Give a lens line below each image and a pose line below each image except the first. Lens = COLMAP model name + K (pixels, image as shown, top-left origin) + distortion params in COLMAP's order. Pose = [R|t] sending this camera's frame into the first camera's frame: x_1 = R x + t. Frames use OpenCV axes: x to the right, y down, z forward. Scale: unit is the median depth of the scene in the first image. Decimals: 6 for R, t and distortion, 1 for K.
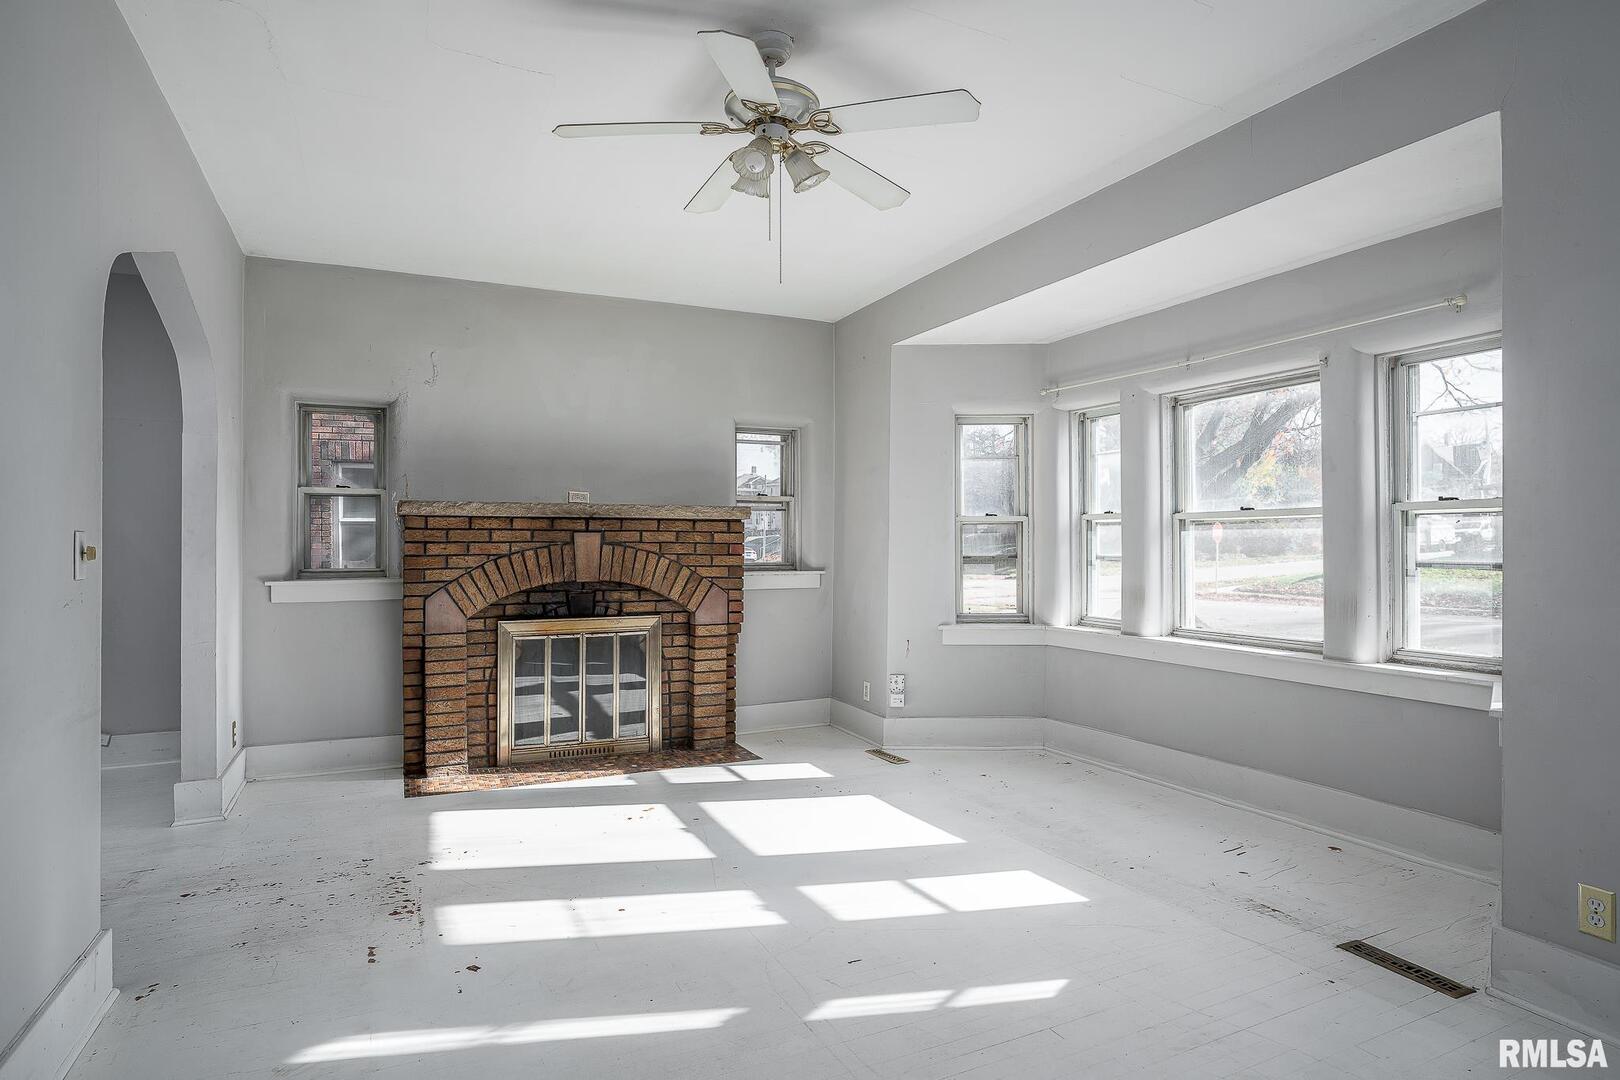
lens RADIAL K [[838.7, 0, 804.7], [0, 838.7, 538.2], [0, 0, 1]] dist [-0.000920, 0.000196]
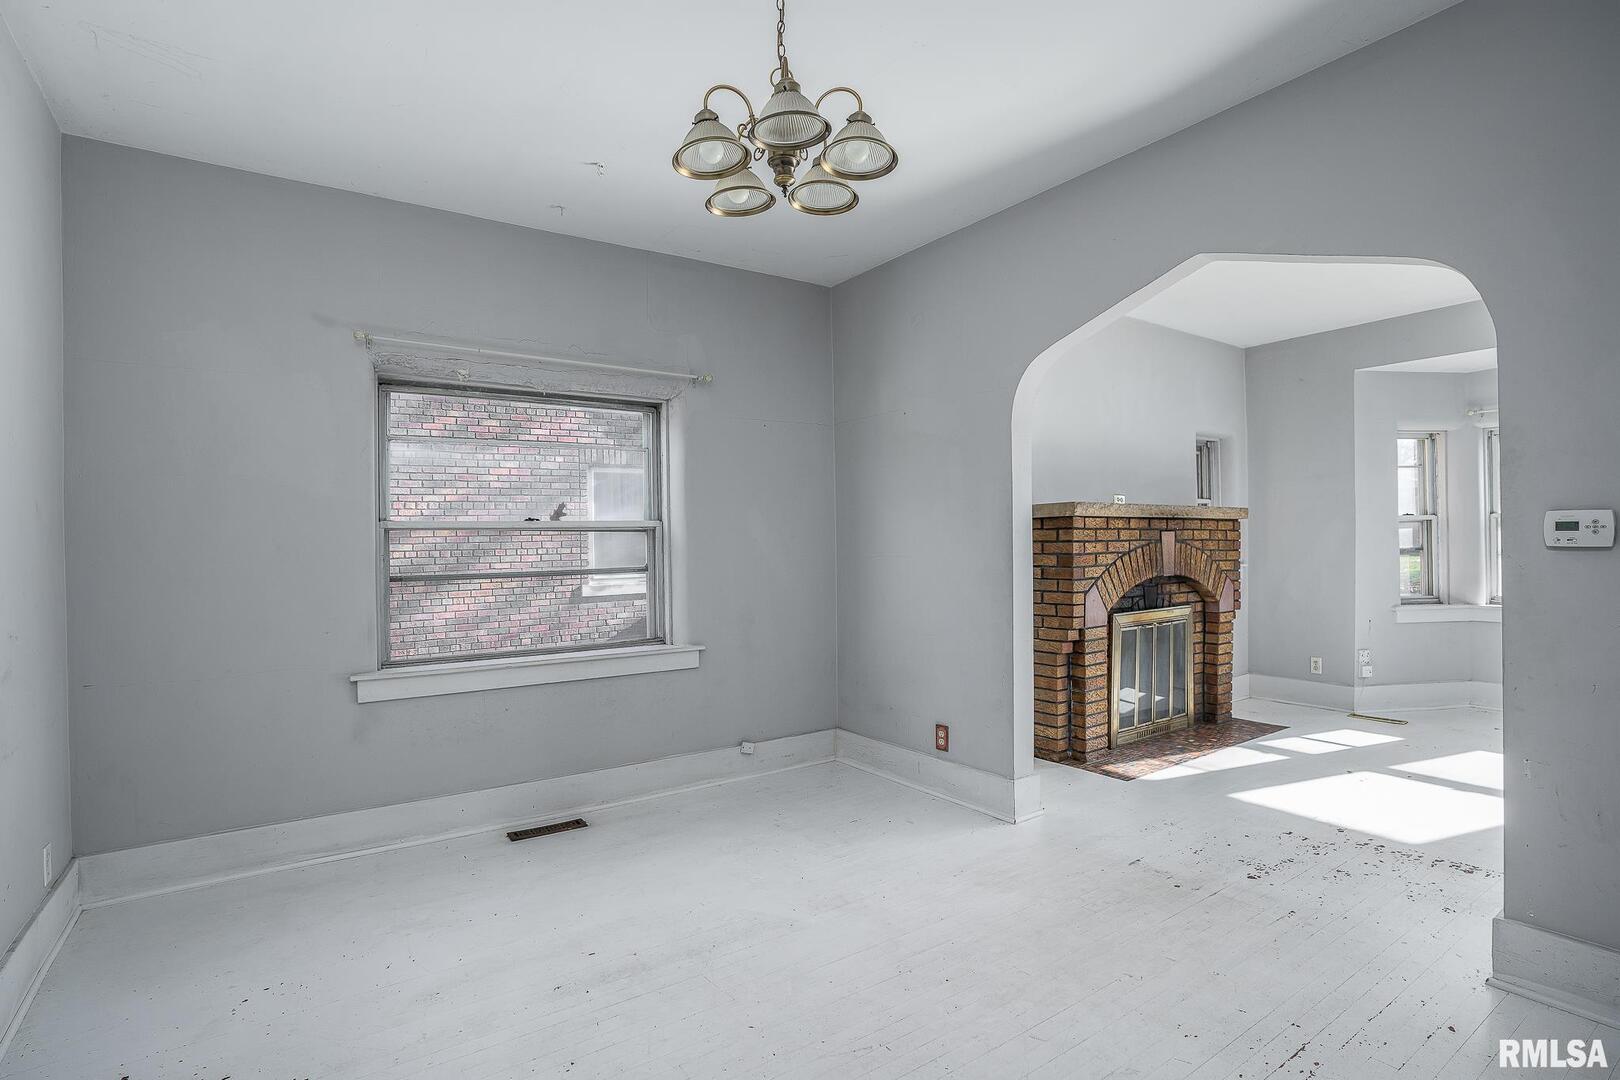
lens RADIAL K [[782.9, 0, 813.5], [0, 782.9, 541.2], [0, 0, 1]] dist [-0.003268, 0.001353]
pose [[0.976528, -0.009096, 0.215200, -0.919660], [0.006644, 0.999905, 0.012116, -0.009035], [-0.215290, -0.010402, 0.976495, 0.097412]]
